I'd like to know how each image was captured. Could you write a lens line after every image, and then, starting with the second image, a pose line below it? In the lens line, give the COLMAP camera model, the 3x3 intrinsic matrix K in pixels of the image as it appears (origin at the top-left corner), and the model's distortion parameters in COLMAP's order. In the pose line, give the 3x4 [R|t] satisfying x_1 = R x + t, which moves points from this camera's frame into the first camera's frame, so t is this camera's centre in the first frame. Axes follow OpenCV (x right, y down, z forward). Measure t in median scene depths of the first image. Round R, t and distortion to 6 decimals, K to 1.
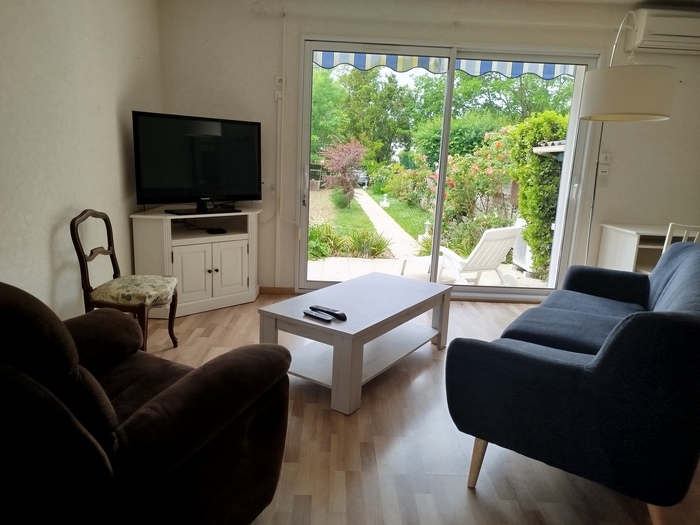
lens RADIAL K [[478.1, 0, 350.3], [0, 478.1, 254.2], [0, 0, 1]] dist [0.003014, 0.002638]
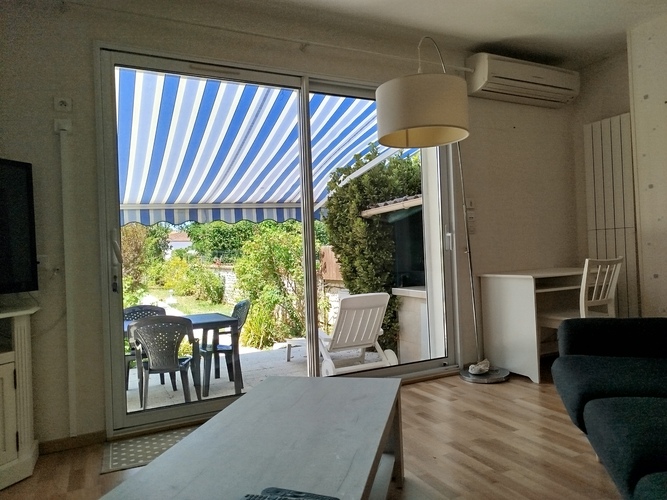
lens RADIAL K [[472.1, 0, 326.4], [0, 472.1, 248.4], [0, 0, 1]] dist [0.002472, 0.006875]
pose [[0.910103, -0.076670, 0.407227, -0.099488], [0.158518, 0.972402, -0.171191, -0.007658], [-0.382863, 0.220354, 0.897140, 0.341986]]
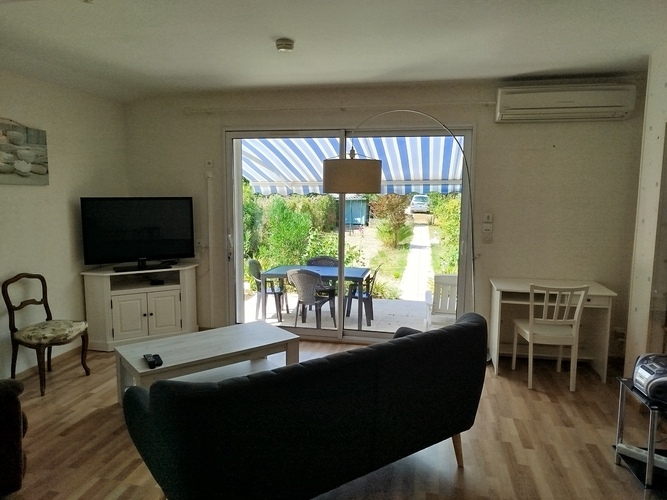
lens RADIAL K [[466.8, 0, 335.0], [0, 466.8, 247.1], [0, 0, 1]] dist [0.001504, 0.002175]
pose [[0.973795, -0.007894, -0.227289, 0.463233], [-0.010812, 0.996661, -0.080938, -0.047408], [0.227169, 0.081274, 0.970458, -0.101389]]
